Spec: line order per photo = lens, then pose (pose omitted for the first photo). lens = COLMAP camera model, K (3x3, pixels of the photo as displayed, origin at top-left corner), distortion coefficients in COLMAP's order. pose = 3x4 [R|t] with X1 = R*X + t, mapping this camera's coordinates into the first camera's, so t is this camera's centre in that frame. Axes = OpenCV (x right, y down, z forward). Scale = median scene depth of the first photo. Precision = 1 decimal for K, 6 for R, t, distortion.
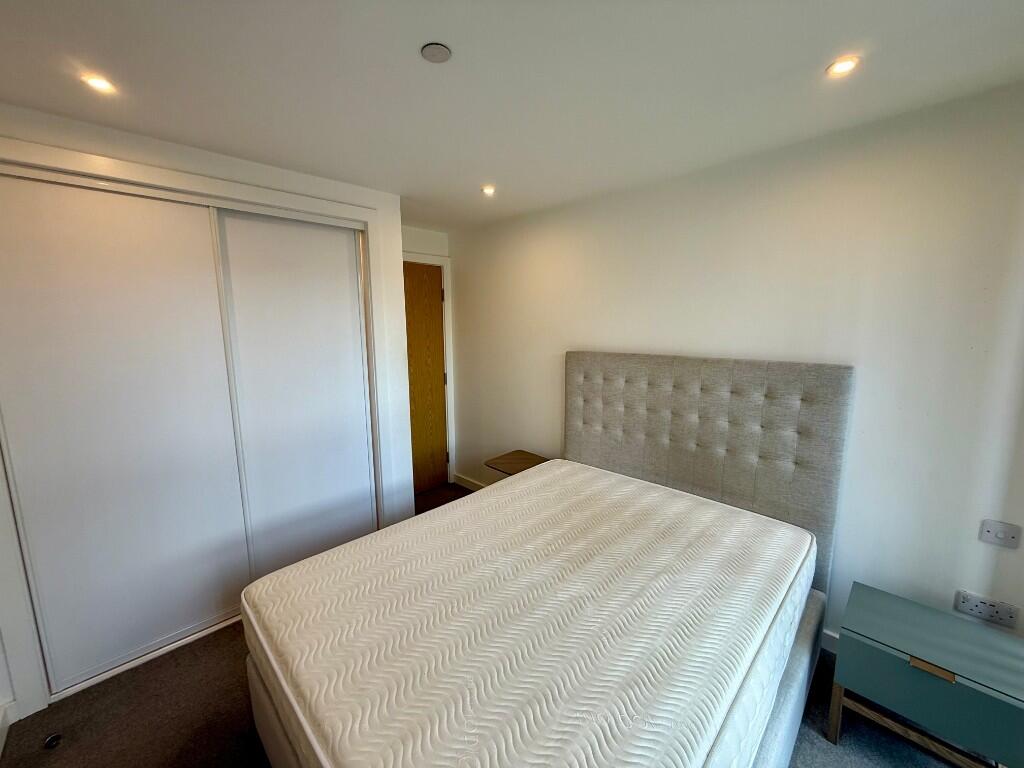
lens RADIAL K [[407.1, 0, 512.0], [0, 407.1, 384.0], [0, 0, 1]] dist [0.000317, -0.000001]
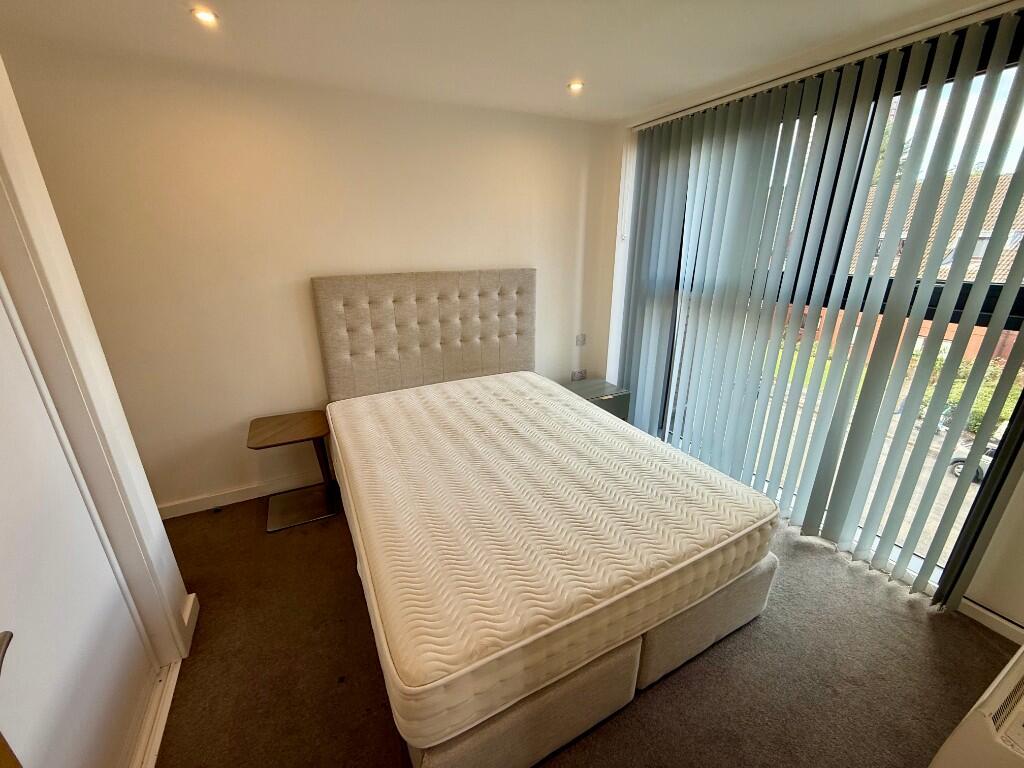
lens RADIAL K [[407.1, 0, 512.0], [0, 407.1, 384.0], [0, 0, 1]] dist [0.000317, -0.000001]
pose [[0.301983, -0.310074, 0.901476, -0.653073], [0.143927, 0.949615, 0.278418, -0.053548], [-0.942386, 0.045669, 0.331396, 0.394671]]
